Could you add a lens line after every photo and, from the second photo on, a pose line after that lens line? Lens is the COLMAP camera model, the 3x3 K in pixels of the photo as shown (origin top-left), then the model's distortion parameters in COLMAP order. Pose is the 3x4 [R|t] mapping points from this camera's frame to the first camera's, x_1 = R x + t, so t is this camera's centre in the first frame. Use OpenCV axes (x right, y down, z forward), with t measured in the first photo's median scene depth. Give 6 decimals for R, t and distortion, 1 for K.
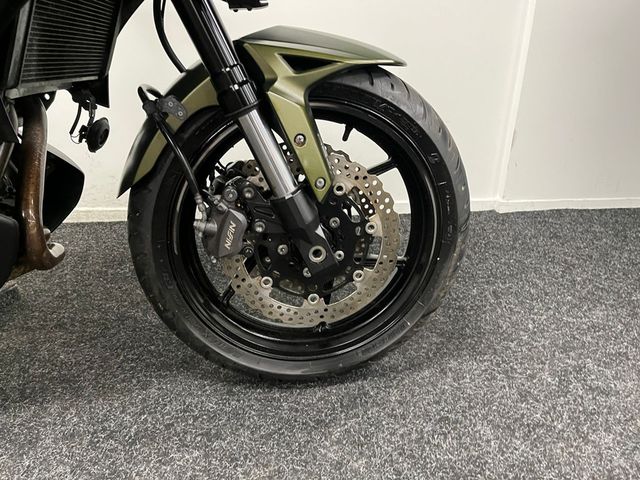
lens RADIAL K [[489.4, 0, 321.3], [0, 489.4, 237.8], [0, 0, 1]] dist [0.065913, -0.095963]
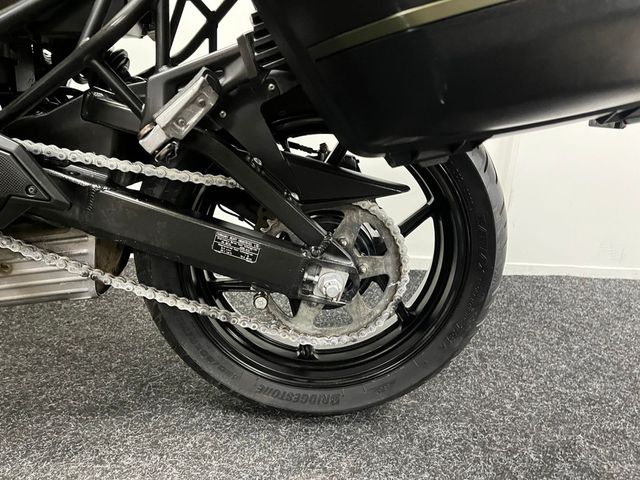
lens RADIAL K [[489.4, 0, 328.6], [0, 489.4, 240.4], [0, 0, 1]] dist [0.065913, -0.095963]
pose [[0.997873, 0.062915, -0.017080, 0.085771], [-0.064622, 0.989172, -0.131764, 0.045961], [0.008605, 0.132588, 0.991134, 0.085552]]
